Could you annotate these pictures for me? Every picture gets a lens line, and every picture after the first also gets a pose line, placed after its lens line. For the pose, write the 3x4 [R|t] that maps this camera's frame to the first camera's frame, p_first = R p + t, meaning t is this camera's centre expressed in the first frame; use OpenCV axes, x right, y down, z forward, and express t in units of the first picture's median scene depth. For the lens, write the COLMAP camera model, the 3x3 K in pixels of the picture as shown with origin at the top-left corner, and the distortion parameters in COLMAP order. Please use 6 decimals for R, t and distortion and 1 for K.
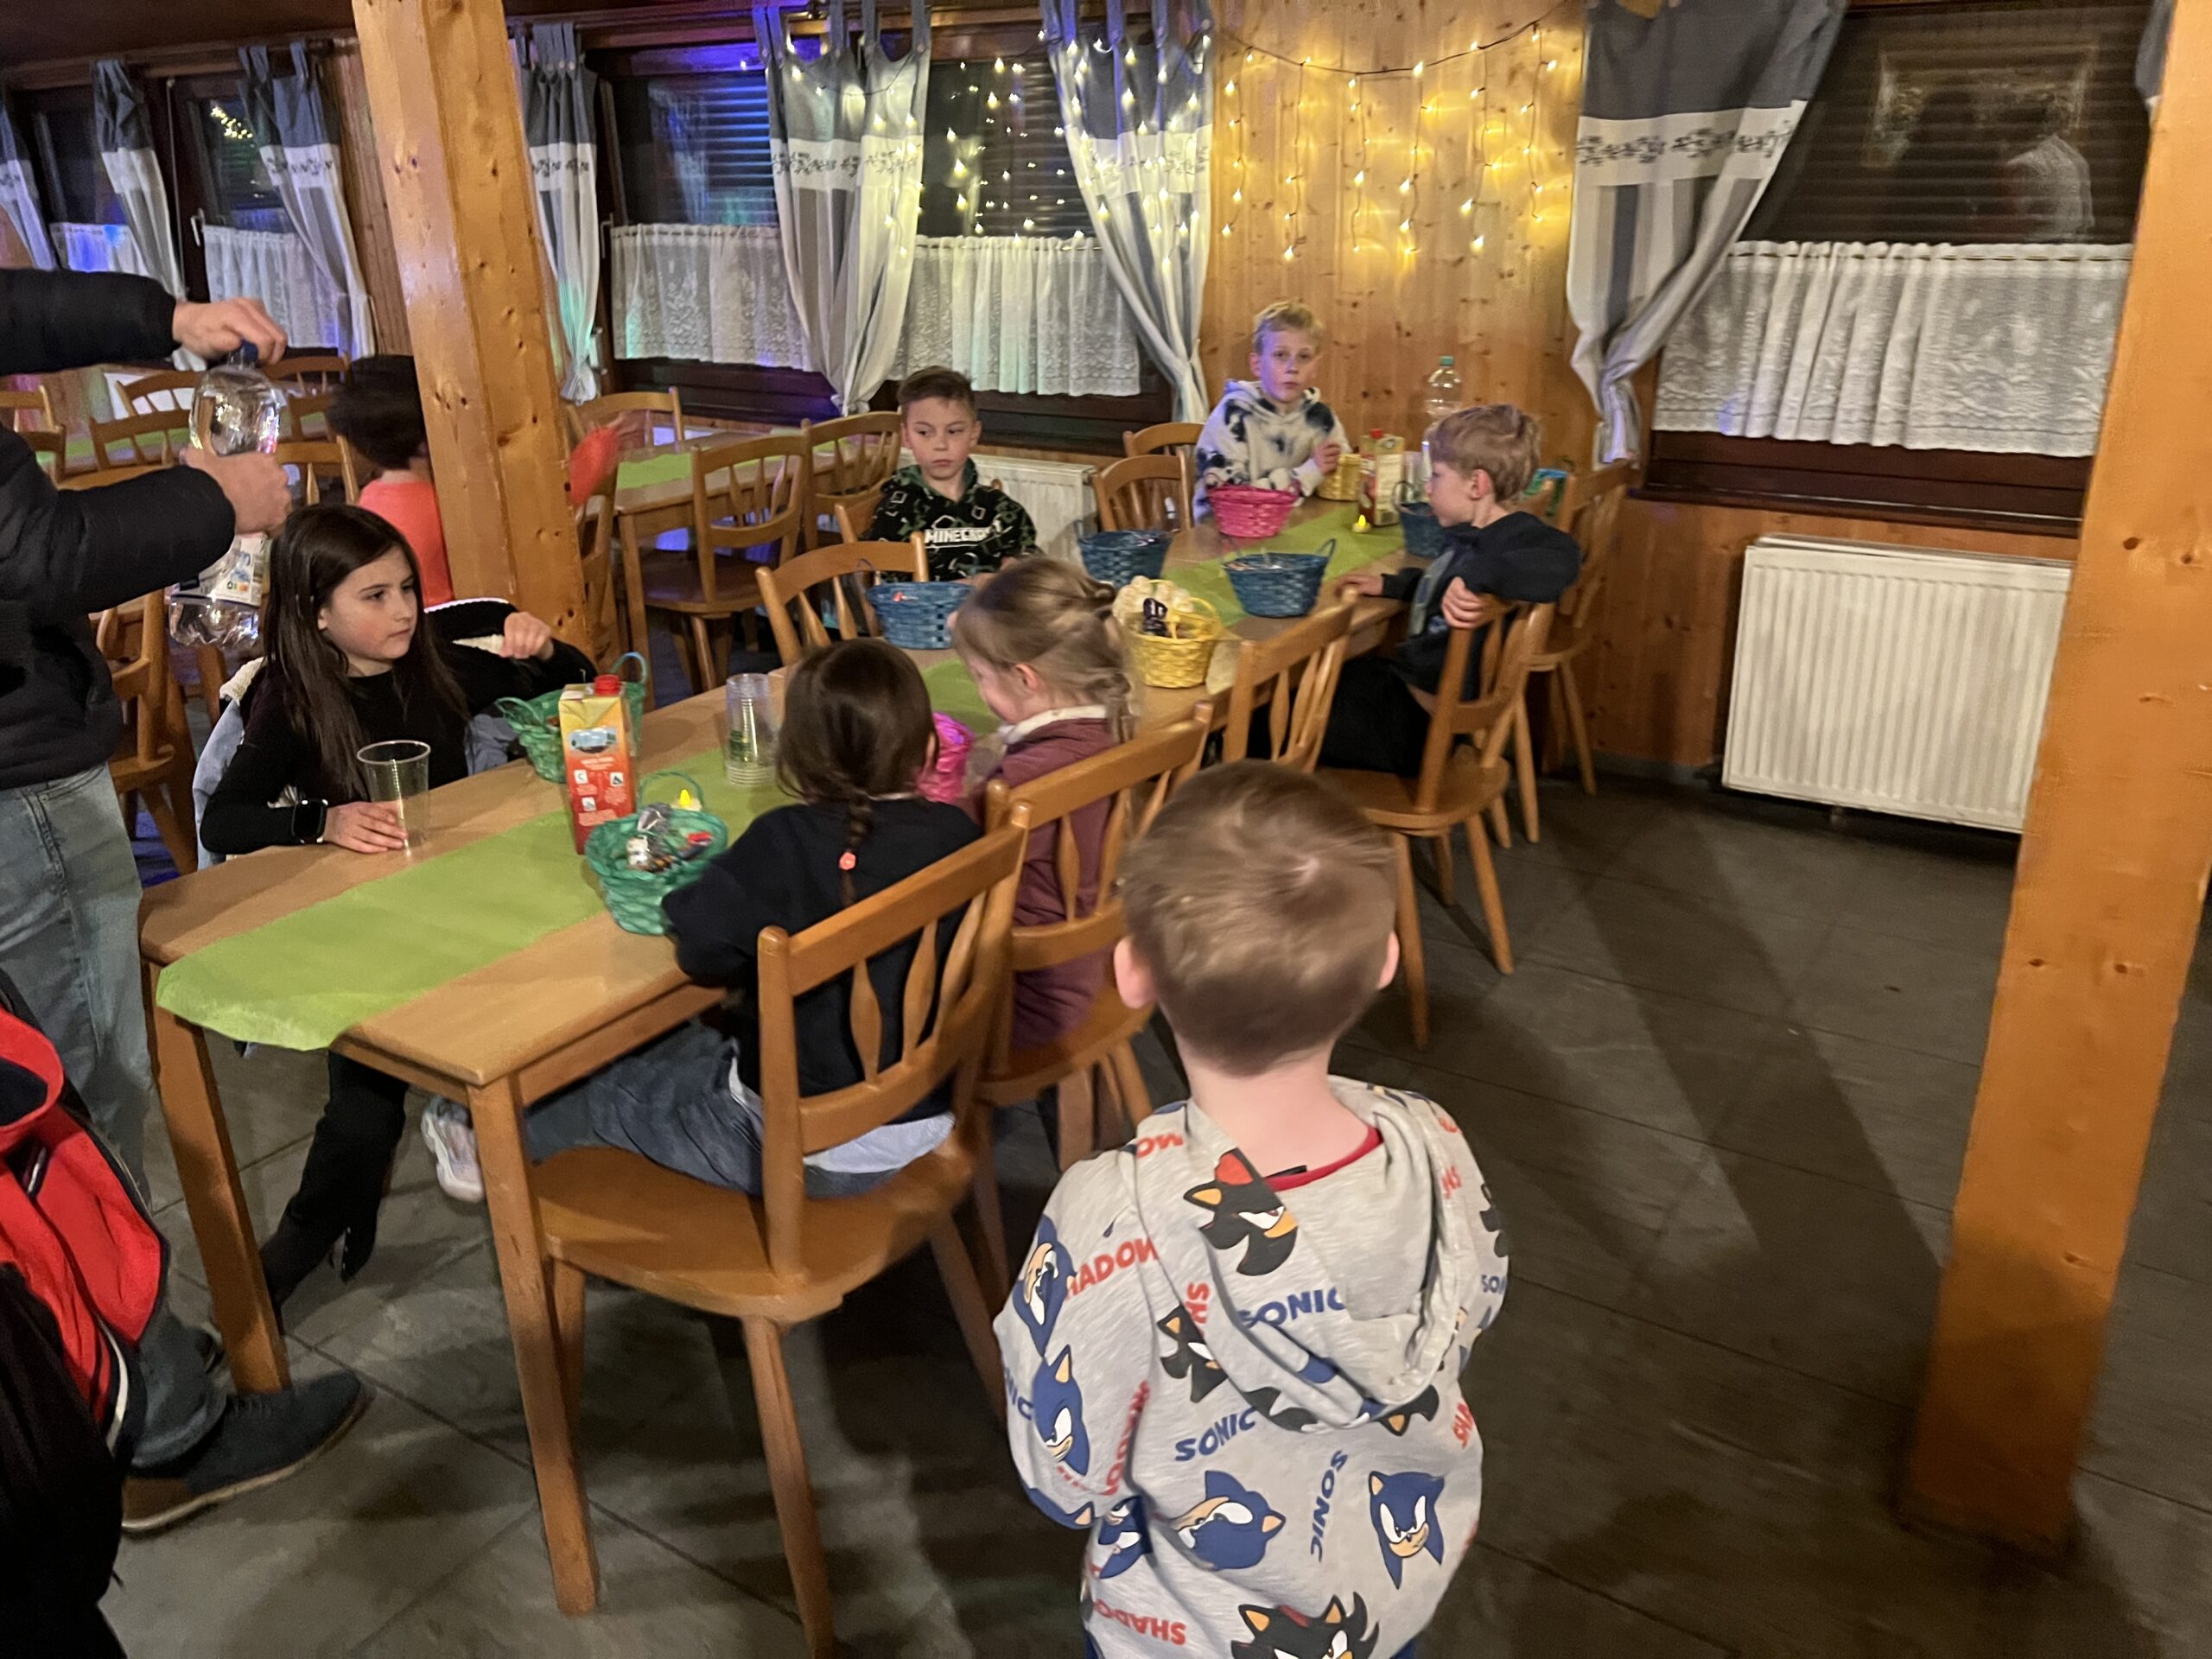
lens RADIAL K [[1680.7, 0, 1098.7], [0, 1680.7, 829.7], [0, 0, 1]] dist [0.032648, -0.024767]
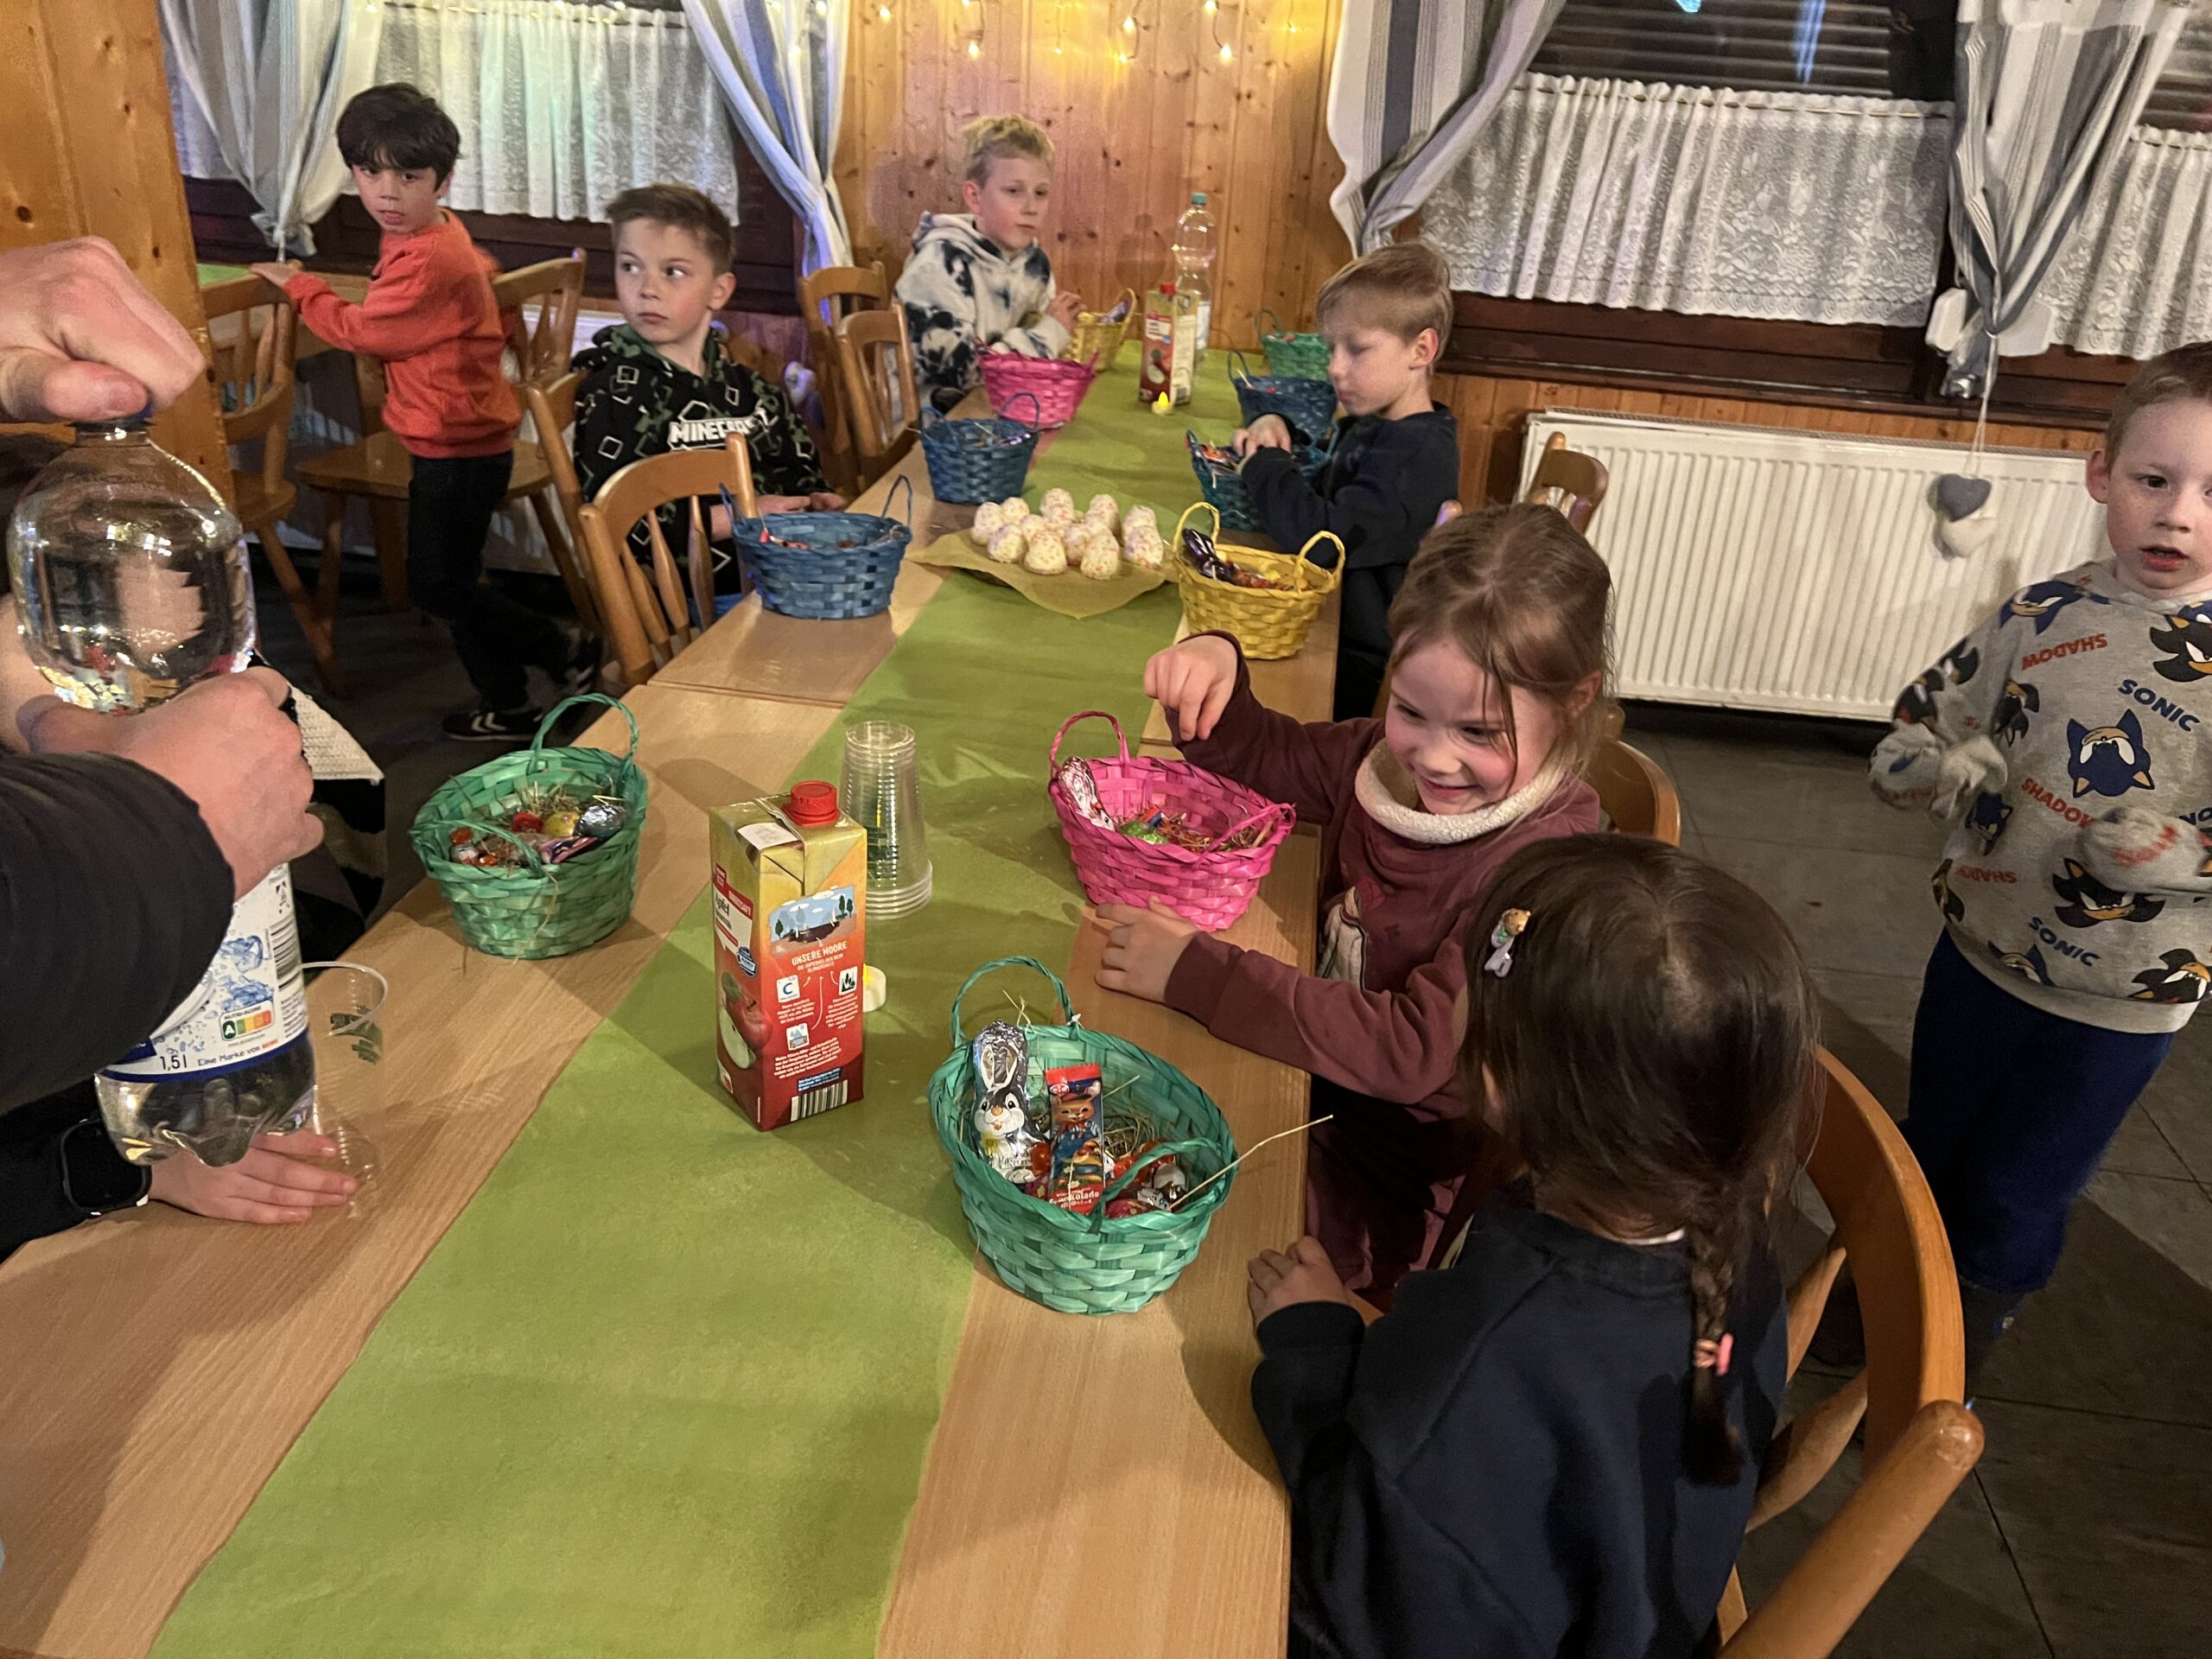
lens RADIAL K [[1680.7, 0, 1115.3], [0, 1680.7, 819.7], [0, 0, 1]] dist [0.032648, -0.024767]
pose [[0.902617, -0.116444, 0.414394, -0.222236], [0.082063, 0.991608, 0.099893, -0.065407], [-0.422549, -0.056159, 0.904599, 0.265390]]
